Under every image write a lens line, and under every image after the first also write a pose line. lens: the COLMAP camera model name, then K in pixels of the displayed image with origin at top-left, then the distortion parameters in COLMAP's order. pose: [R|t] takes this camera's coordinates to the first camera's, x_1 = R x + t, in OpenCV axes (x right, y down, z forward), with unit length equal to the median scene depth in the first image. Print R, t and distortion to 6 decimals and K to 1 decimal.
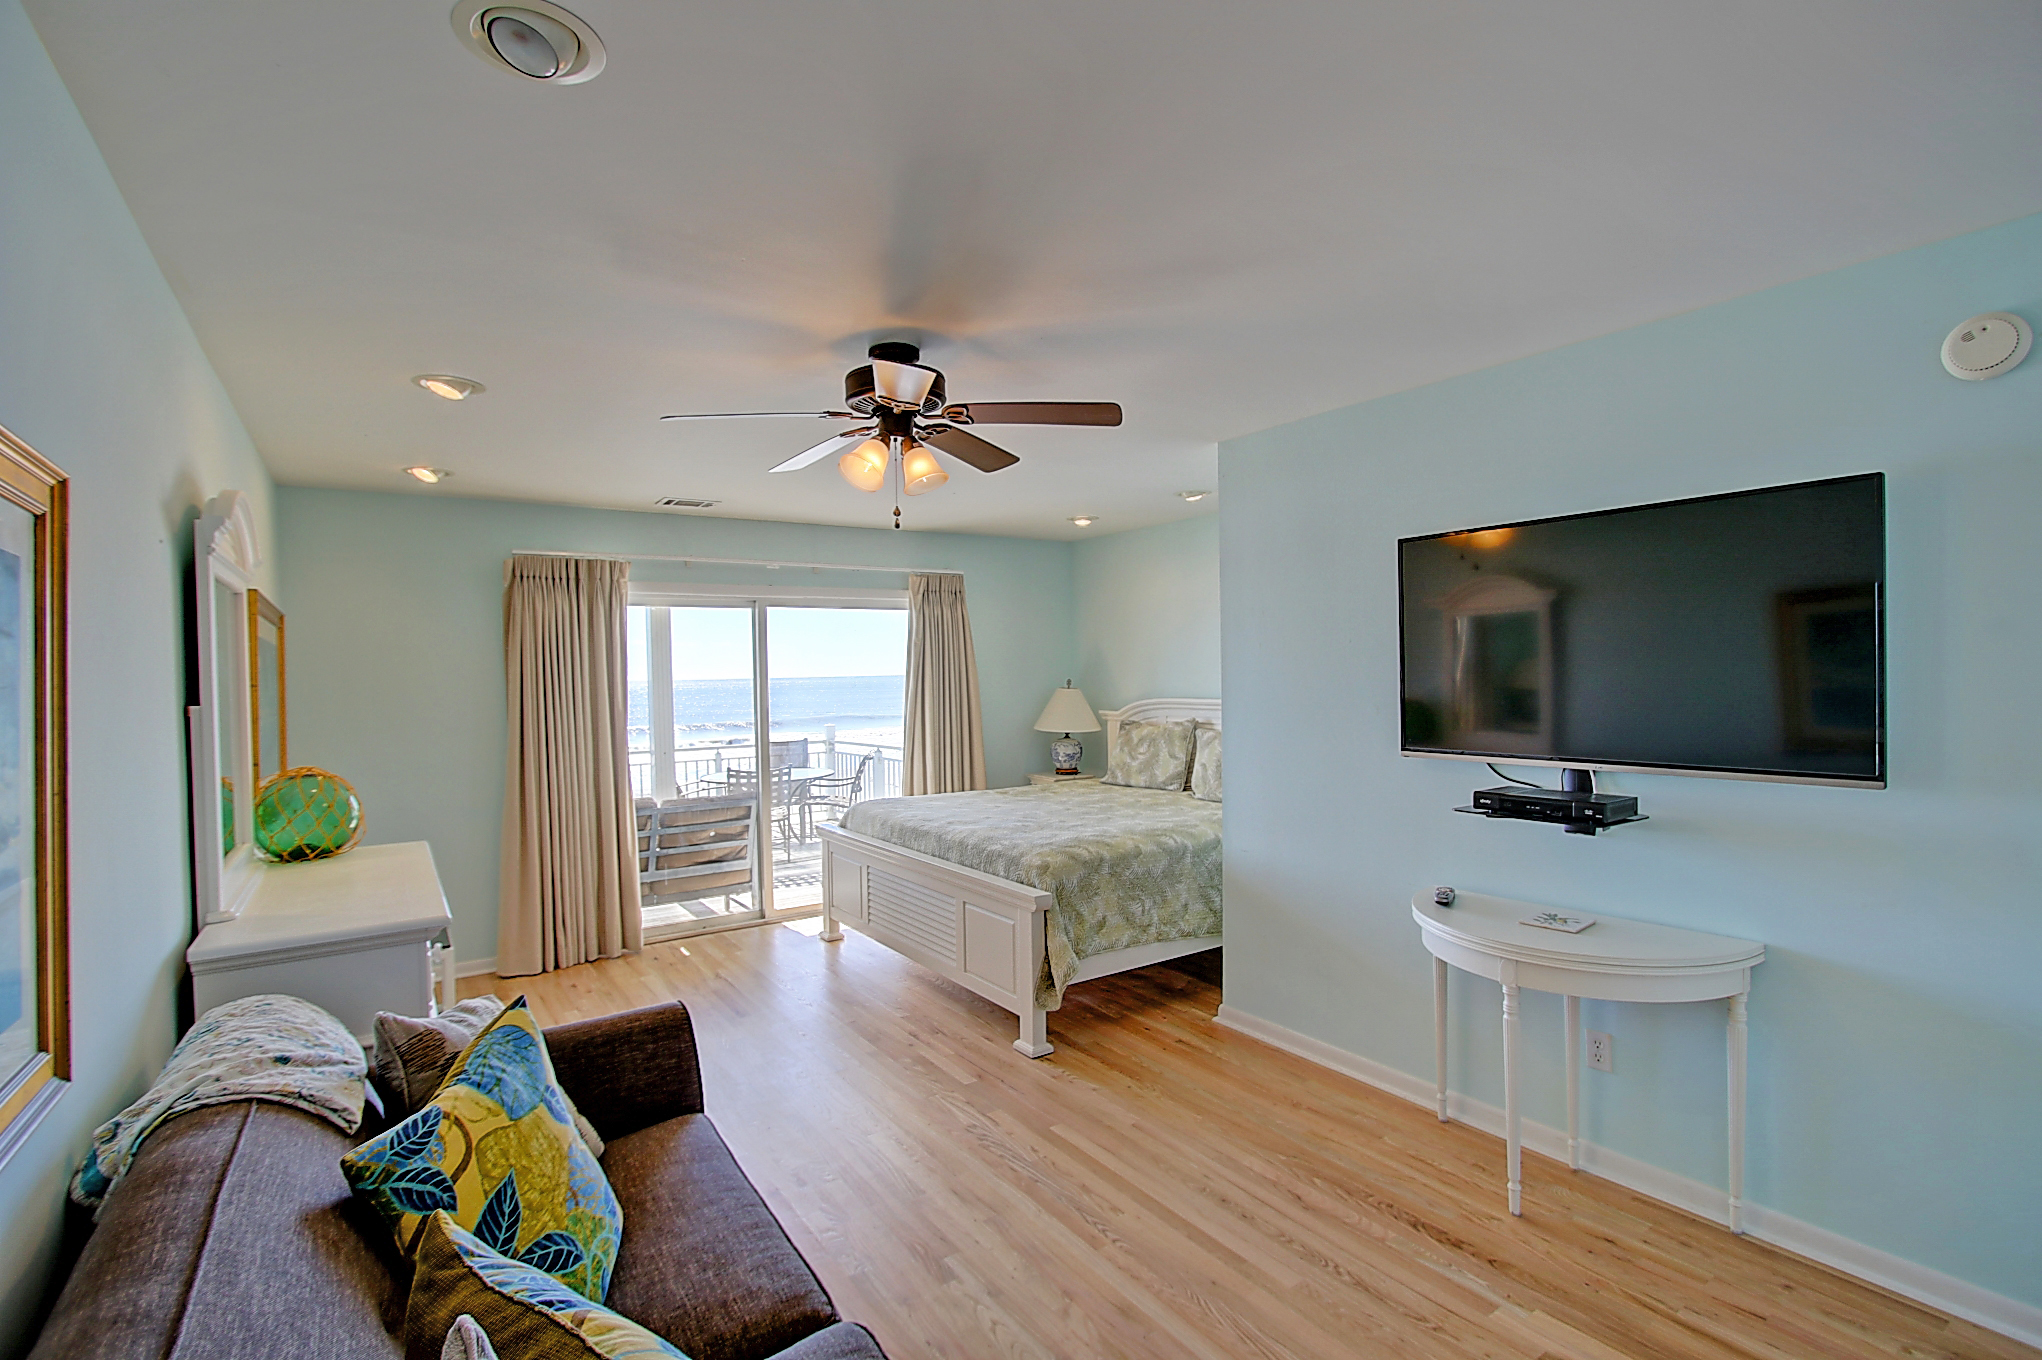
lens RADIAL K [[926.2, 0, 1010.6], [0, 926.2, 683.0], [0, 0, 1]] dist [-0.031547, 0.001218]
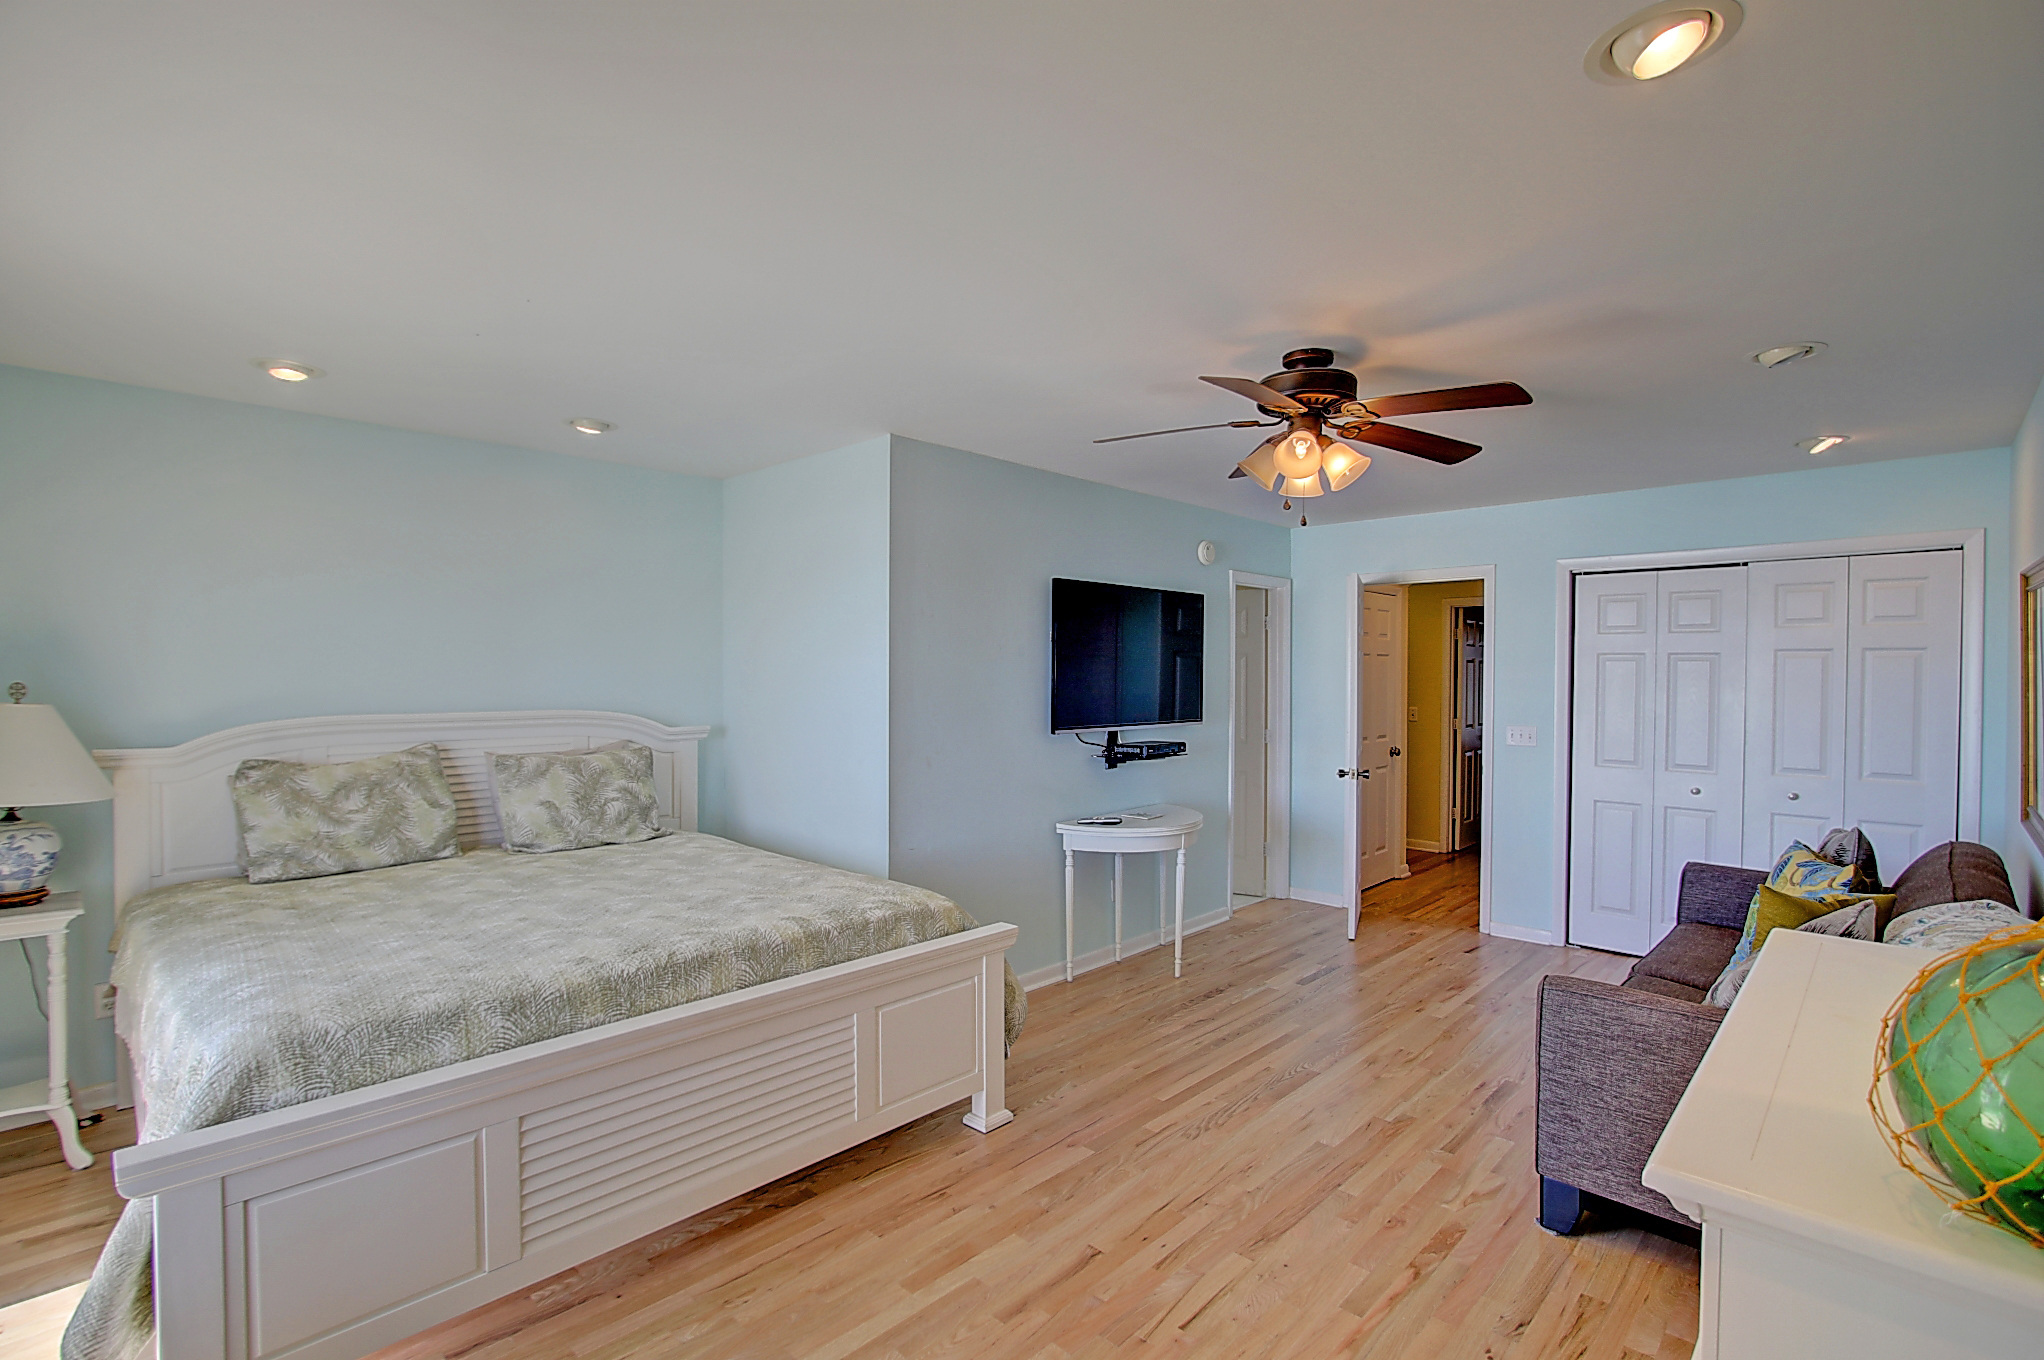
lens RADIAL K [[927.1, 0, 1011.3], [0, 927.1, 676.2], [0, 0, 1]] dist [-0.031547, 0.001218]
pose [[-0.196059, 0.020643, 0.980375, -1.060394], [0.015080, 0.999724, -0.018035, 0.018545], [-0.980476, 0.011248, -0.196316, 1.511744]]
